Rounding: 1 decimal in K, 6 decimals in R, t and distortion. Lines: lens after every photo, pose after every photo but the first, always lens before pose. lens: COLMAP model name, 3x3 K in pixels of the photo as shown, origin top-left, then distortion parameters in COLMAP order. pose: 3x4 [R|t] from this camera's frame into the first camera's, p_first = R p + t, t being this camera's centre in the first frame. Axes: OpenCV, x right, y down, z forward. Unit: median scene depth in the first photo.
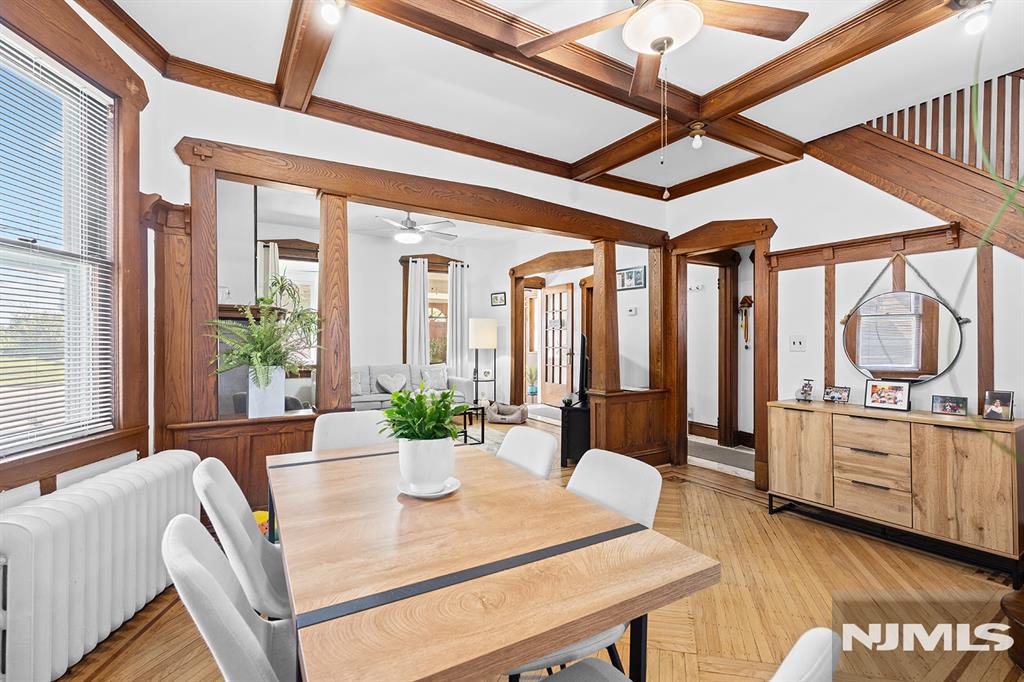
lens RADIAL K [[465.8, 0, 511.7], [0, 465.8, 336.7], [0, 0, 1]] dist [-0.001667, -0.000184]
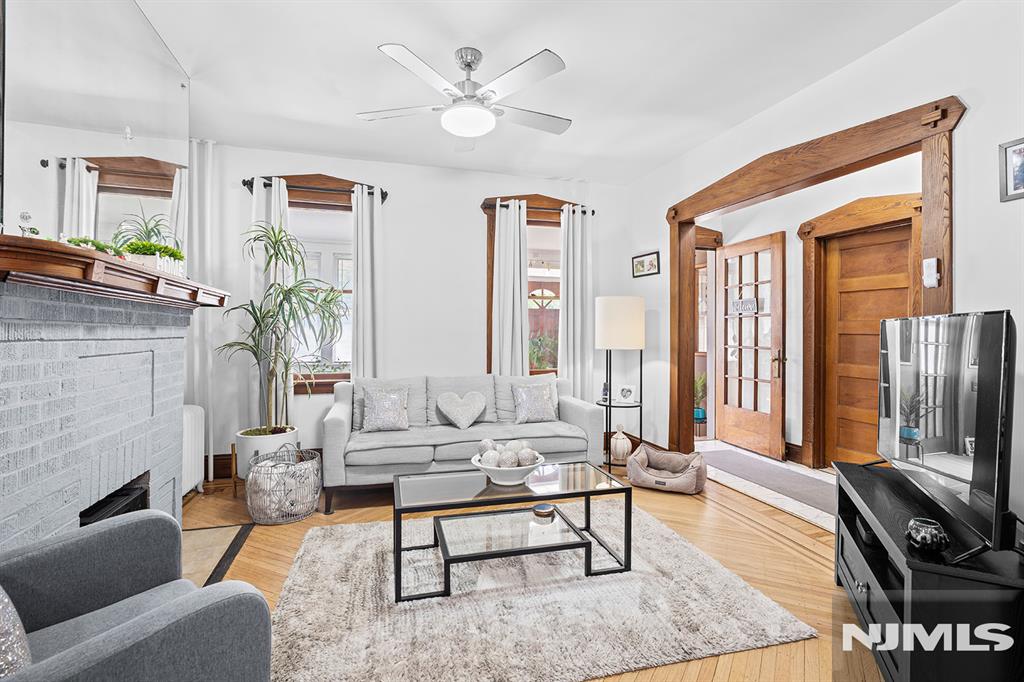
lens RADIAL K [[465.8, 0, 511.7], [0, 465.8, 336.7], [0, 0, 1]] dist [-0.001667, -0.000184]
pose [[0.964983, -0.000164, -0.262314, -0.038827], [0.002471, 0.999961, 0.008466, 0.004694], [0.262302, -0.008818, 0.964946, 0.403224]]
